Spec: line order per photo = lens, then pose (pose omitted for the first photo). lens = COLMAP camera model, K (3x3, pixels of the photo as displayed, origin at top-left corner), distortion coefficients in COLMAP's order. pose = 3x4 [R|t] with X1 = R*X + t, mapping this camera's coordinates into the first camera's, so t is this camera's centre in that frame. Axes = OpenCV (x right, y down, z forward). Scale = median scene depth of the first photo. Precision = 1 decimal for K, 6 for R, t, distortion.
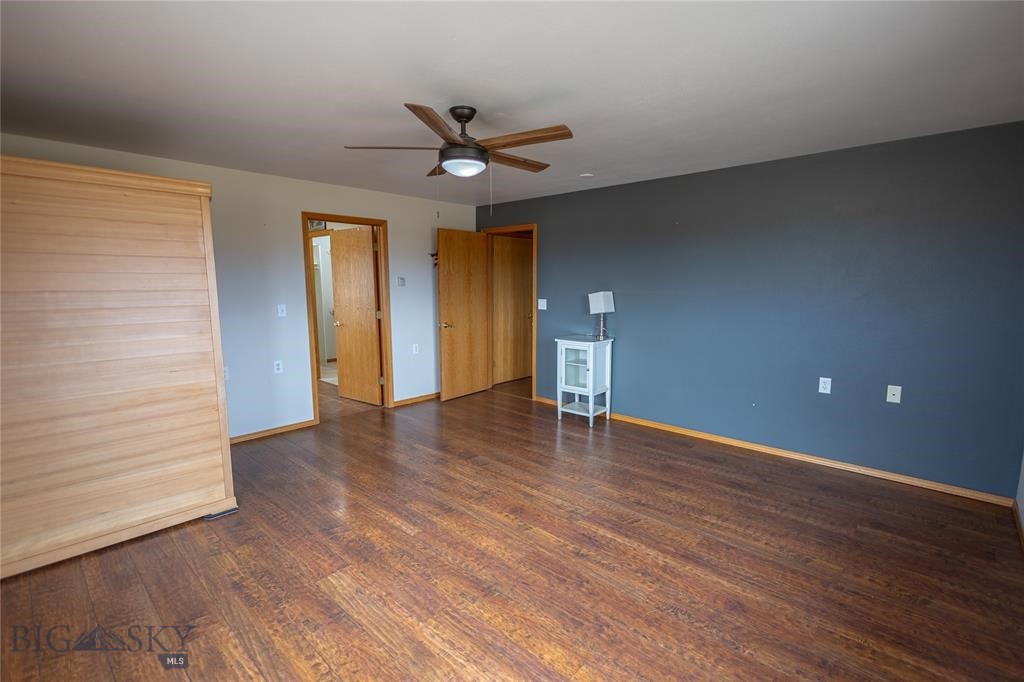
lens RADIAL K [[469.2, 0, 511.3], [0, 469.2, 342.4], [0, 0, 1]] dist [0.015160, -0.006386]
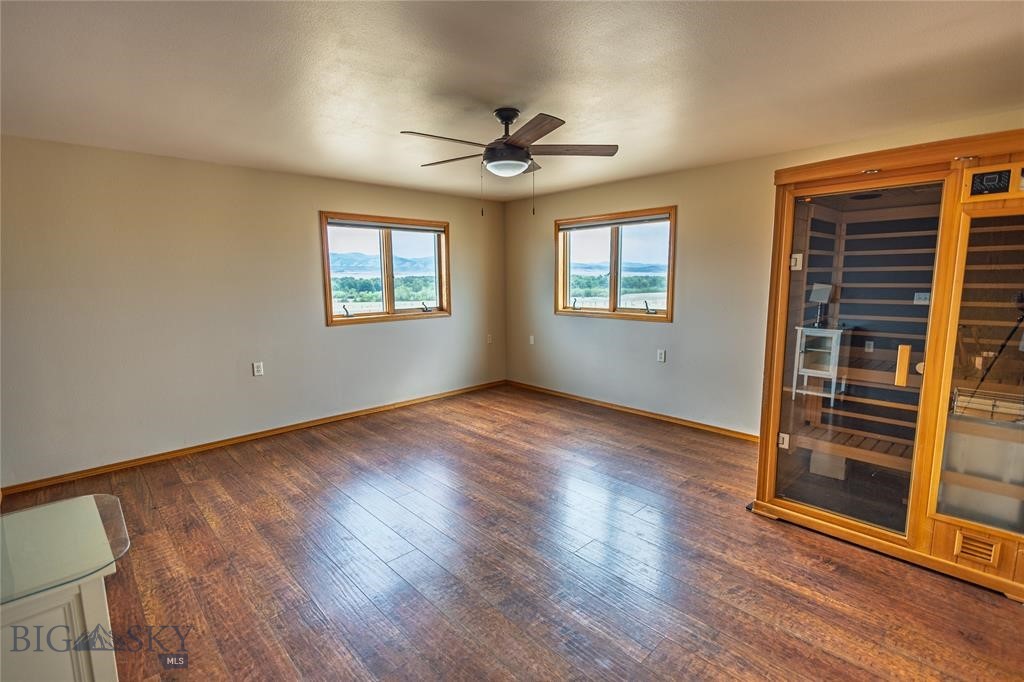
lens RADIAL K [[469.2, 0, 511.3], [0, 469.2, 342.4], [0, 0, 1]] dist [0.015160, -0.006386]
pose [[-0.998106, 0.003218, 0.061436, -0.155878], [0.019705, 0.962738, 0.269716, -0.253084], [-0.058279, 0.270416, -0.960978, 1.903593]]
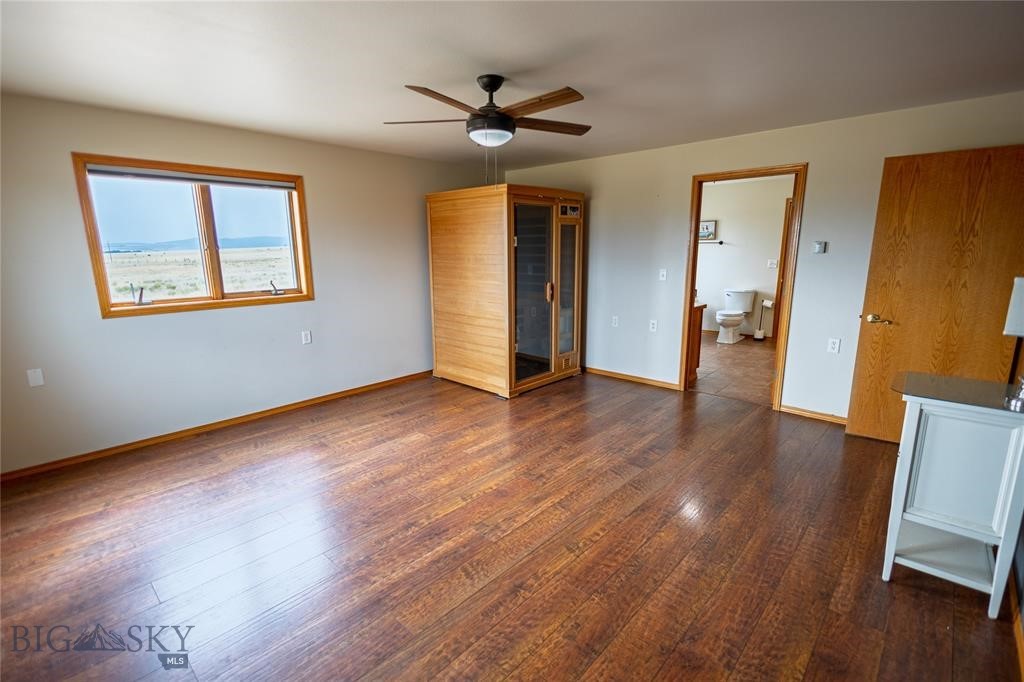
lens RADIAL K [[469.2, 0, 511.3], [0, 469.2, 342.4], [0, 0, 1]] dist [0.015160, -0.006386]
pose [[0.003149, 0.201305, -0.979524, 0.893886], [-0.124590, 0.971975, 0.199353, -0.133431], [0.992203, 0.121411, 0.028141, 0.968502]]
